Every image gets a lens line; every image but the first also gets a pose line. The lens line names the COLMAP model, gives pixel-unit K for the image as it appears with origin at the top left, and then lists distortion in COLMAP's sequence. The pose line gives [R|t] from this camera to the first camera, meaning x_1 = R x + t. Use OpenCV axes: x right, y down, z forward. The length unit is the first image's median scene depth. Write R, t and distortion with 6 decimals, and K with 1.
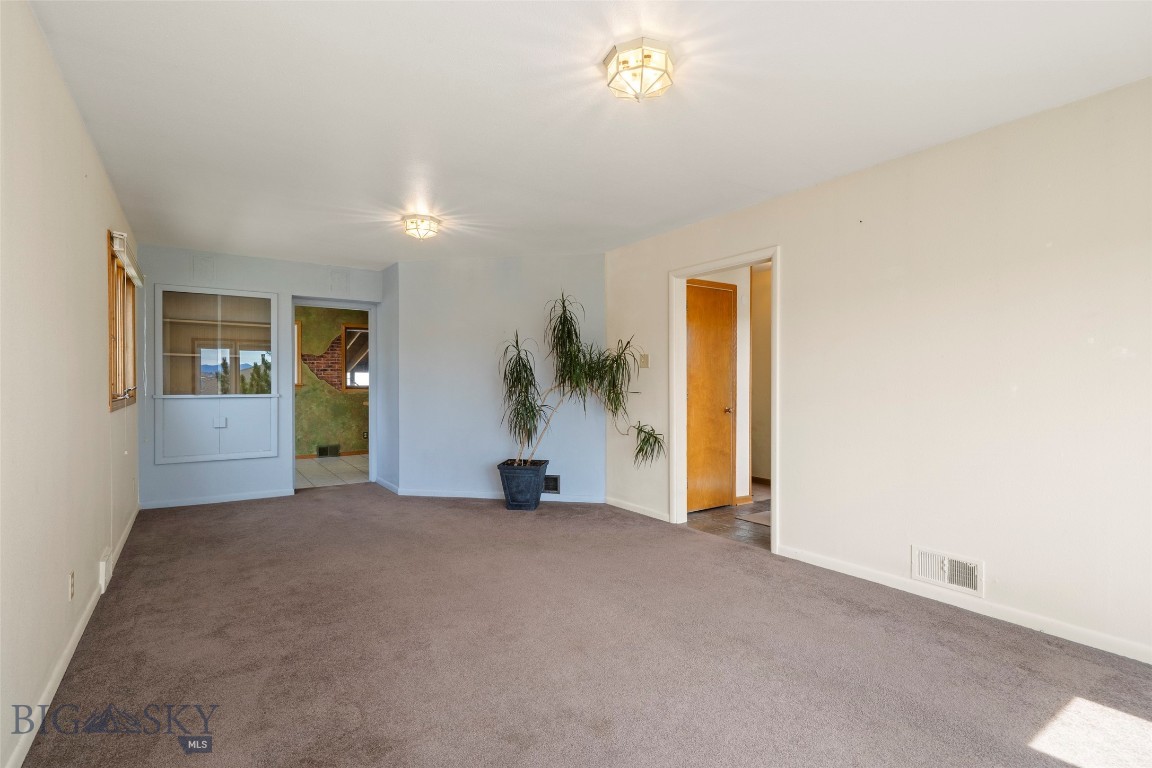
lens RADIAL K [[546.2, 0, 576.0], [0, 546.2, 384.0], [0, 0, 1]] dist [0.004029, 0.000344]
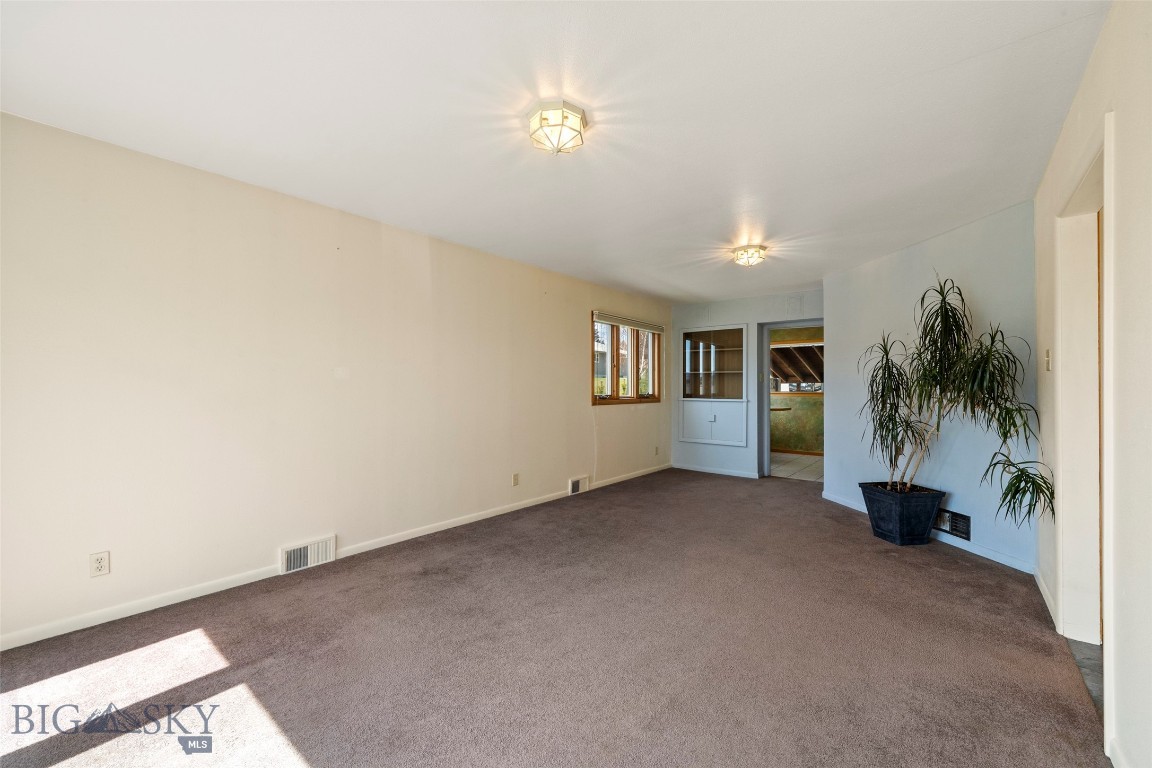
lens RADIAL K [[462.9, 0, 576.0], [0, 462.9, 384.0], [0, 0, 1]] dist [-0.000641, -0.000059]
pose [[0.282811, -0.010552, -0.959118, 0.461521], [-0.010232, 0.999849, -0.014017, 0.000951], [0.959121, 0.013778, 0.282660, 0.330181]]
